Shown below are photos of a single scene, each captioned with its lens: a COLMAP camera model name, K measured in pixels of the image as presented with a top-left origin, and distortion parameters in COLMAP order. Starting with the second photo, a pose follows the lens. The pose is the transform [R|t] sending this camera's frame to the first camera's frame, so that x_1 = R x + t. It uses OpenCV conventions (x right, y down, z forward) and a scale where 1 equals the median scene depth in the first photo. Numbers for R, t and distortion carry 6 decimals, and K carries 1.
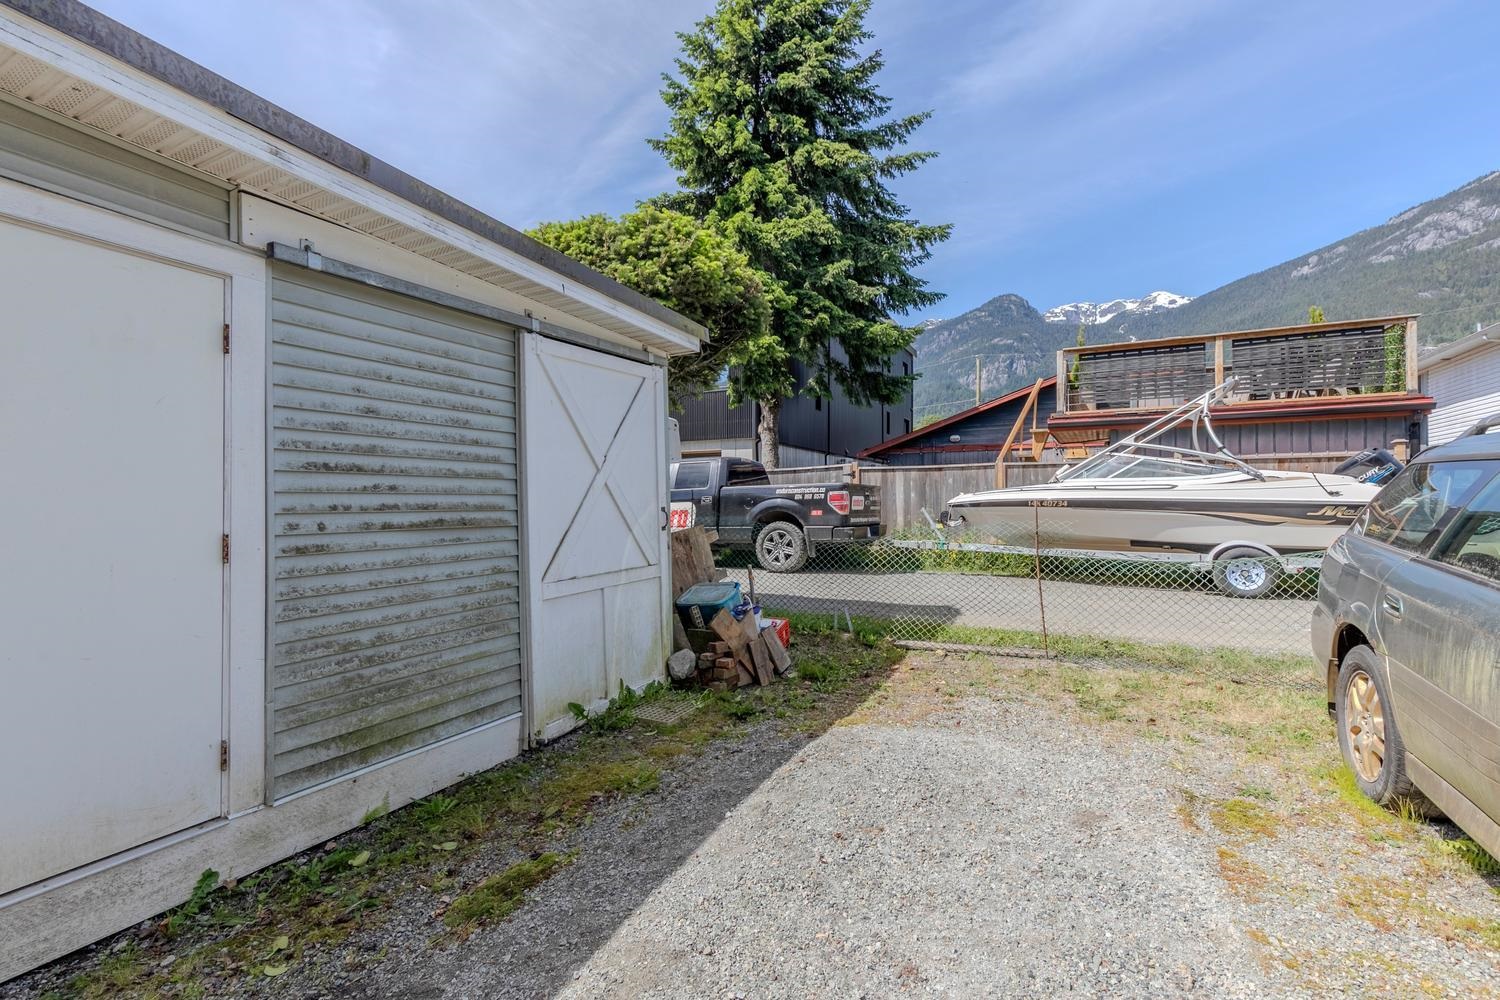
lens RADIAL K [[676.9, 0, 753.3], [0, 676.9, 500.9], [0, 0, 1]] dist [0.000943, -0.000120]
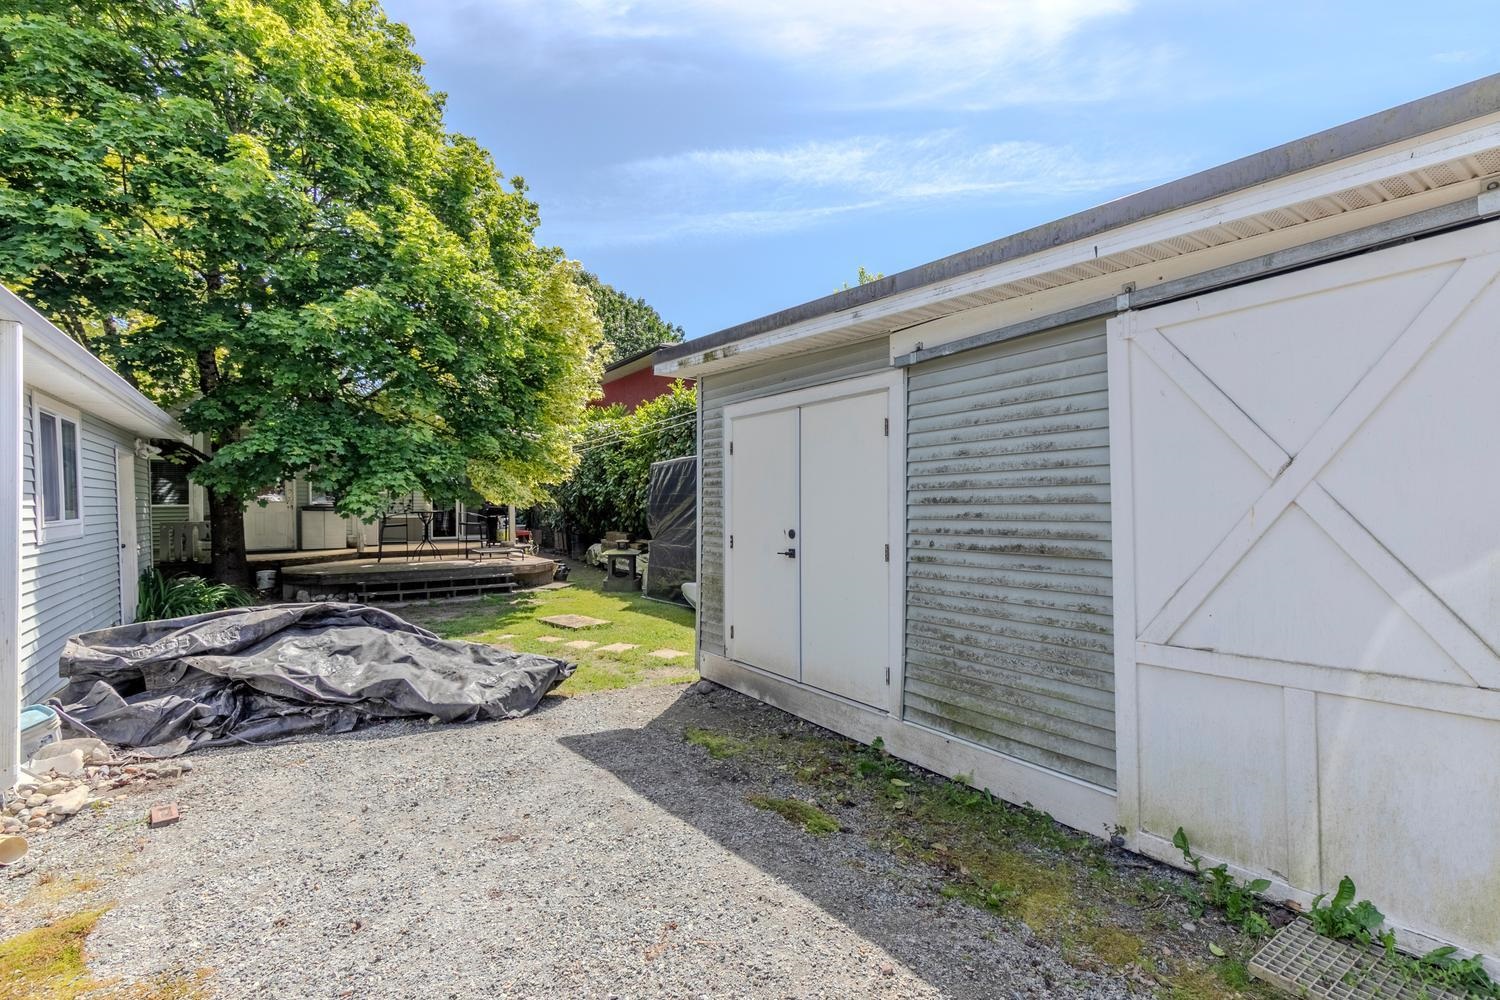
lens RADIAL K [[676.9, 0, 756.4], [0, 676.9, 506.9], [0, 0, 1]] dist [0.000943, -0.000120]
pose [[-0.471694, 0.011984, -0.881681, 0.438715], [0.016154, 0.999857, 0.004948, -0.029552], [0.881614, -0.011908, -0.471820, 0.784605]]
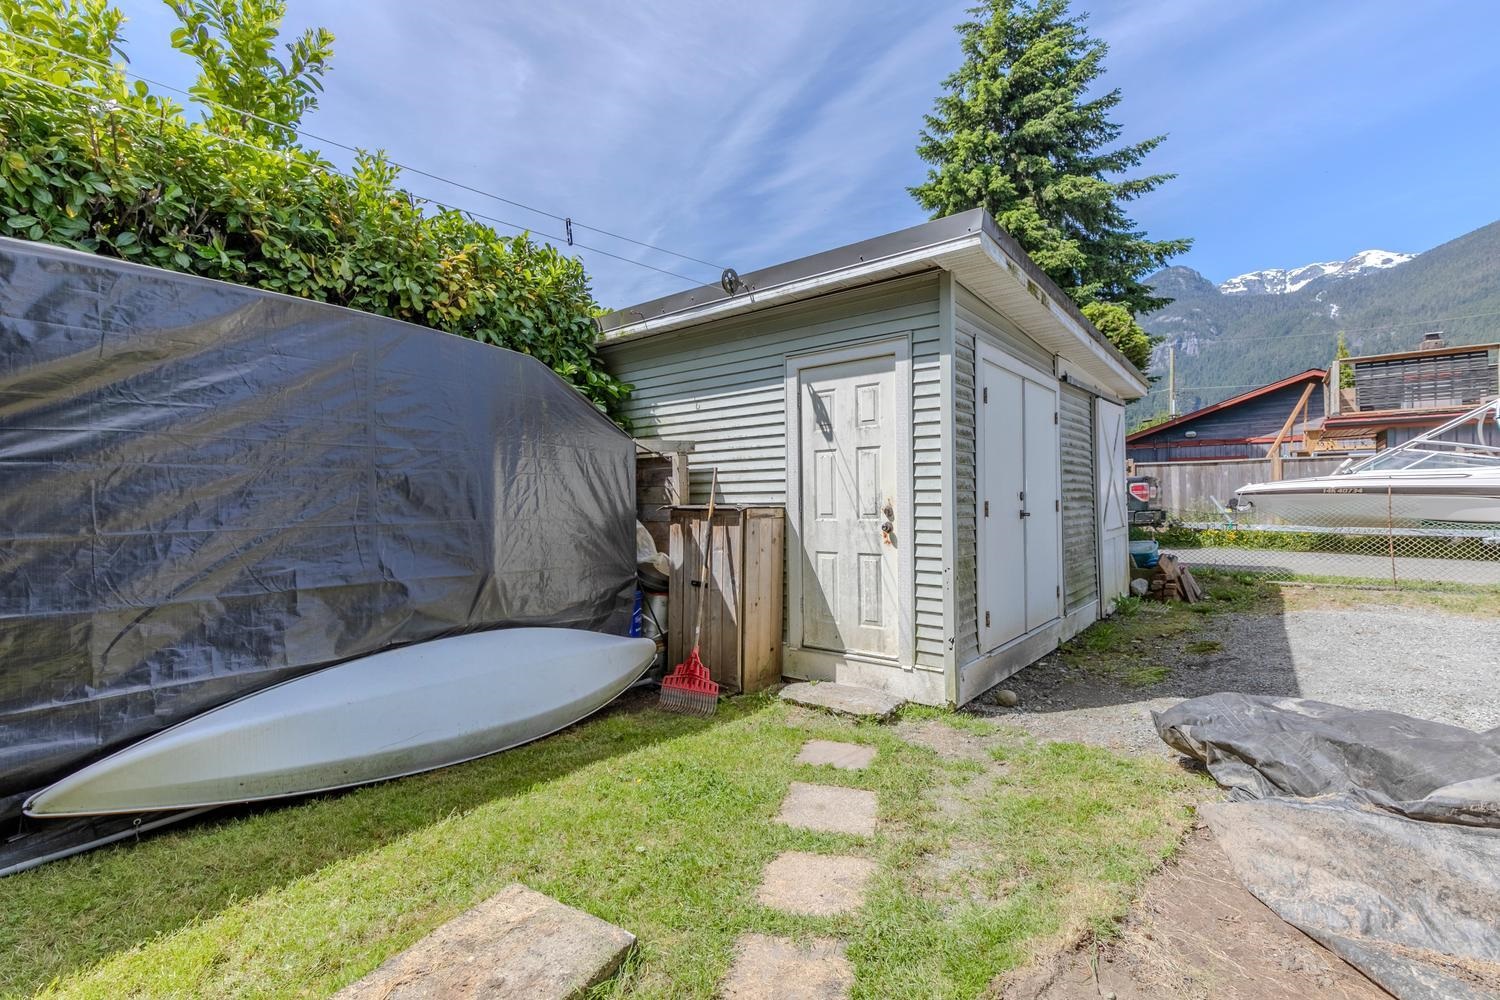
lens RADIAL K [[676.9, 0, 751.9], [0, 676.9, 498.2], [0, 0, 1]] dist [0.000943, -0.000120]
pose [[0.980073, -0.005533, -0.198561, -0.717360], [0.005870, 0.999982, 0.001108, 0.018451], [0.198552, -0.002251, 0.980088, -0.818598]]
